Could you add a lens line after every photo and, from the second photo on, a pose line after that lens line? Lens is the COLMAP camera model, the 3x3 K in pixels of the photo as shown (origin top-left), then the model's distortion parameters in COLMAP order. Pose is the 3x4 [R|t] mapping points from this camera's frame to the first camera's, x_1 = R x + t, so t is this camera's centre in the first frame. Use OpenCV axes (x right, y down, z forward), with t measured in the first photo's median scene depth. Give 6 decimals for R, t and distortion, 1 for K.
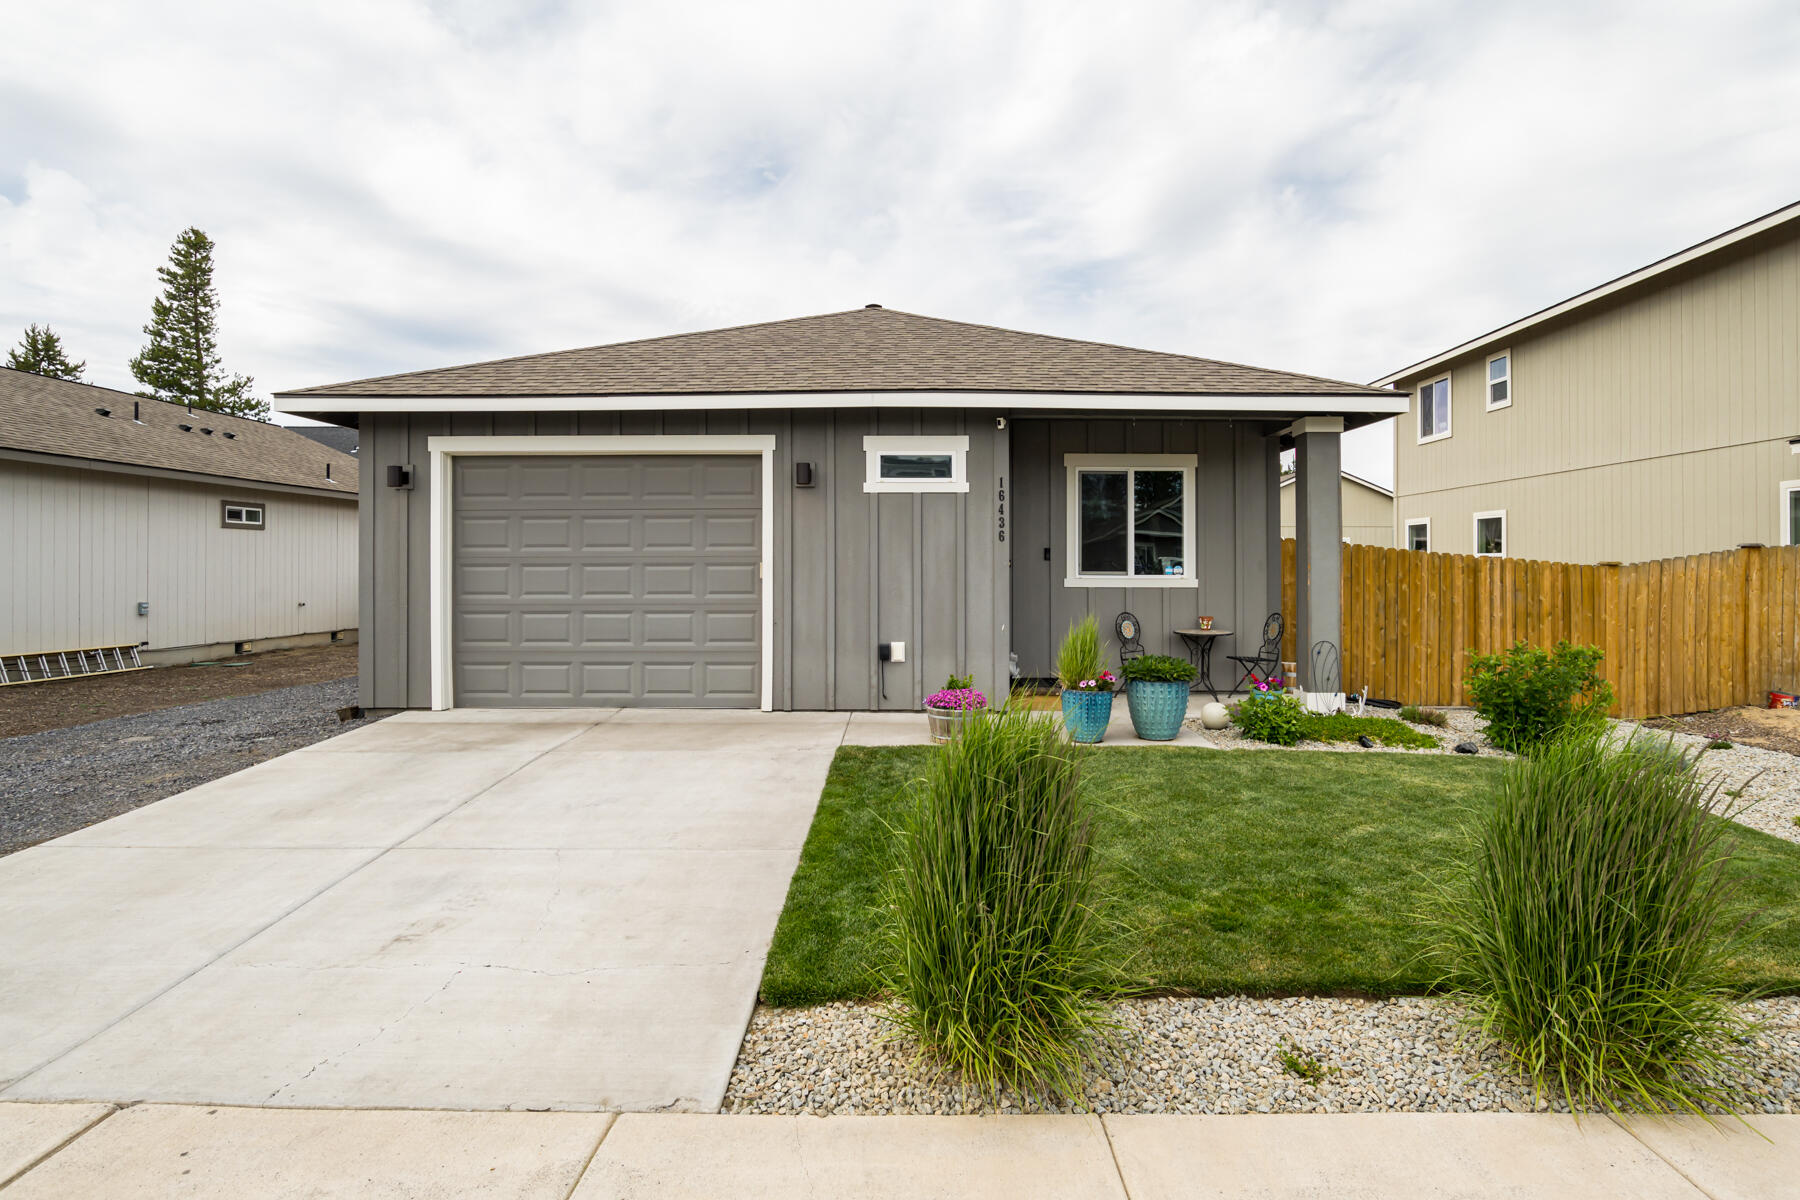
lens RADIAL K [[981.7, 0, 916.6], [0, 981.7, 573.3], [0, 0, 1]] dist [-0.014548, 0.006274]
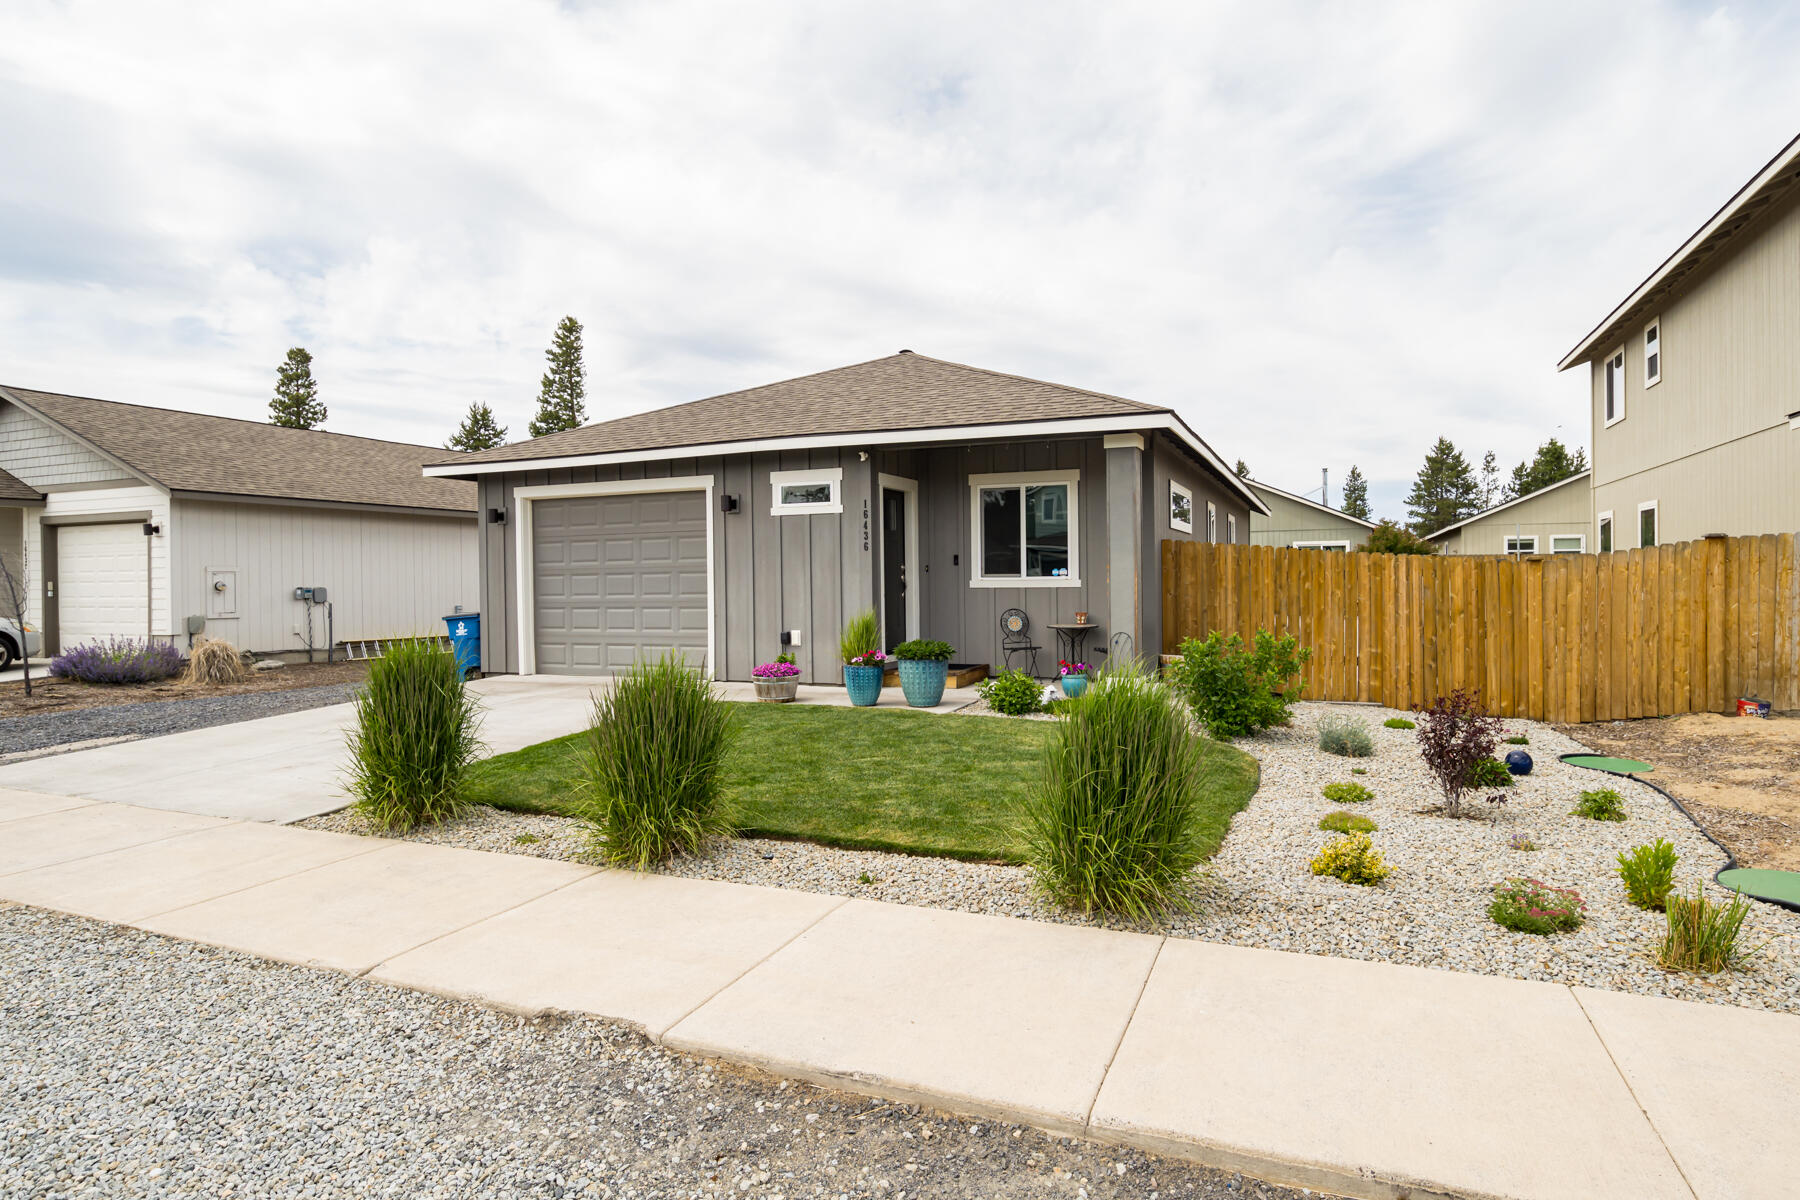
lens RADIAL K [[981.7, 0, 895.3], [0, 981.7, 596.6], [0, 0, 1]] dist [-0.014548, 0.006274]
pose [[0.927711, -0.004638, -0.373270, 0.488293], [0.009453, 0.999894, 0.011068, 0.010469], [0.373179, -0.013797, 0.927657, -0.126520]]
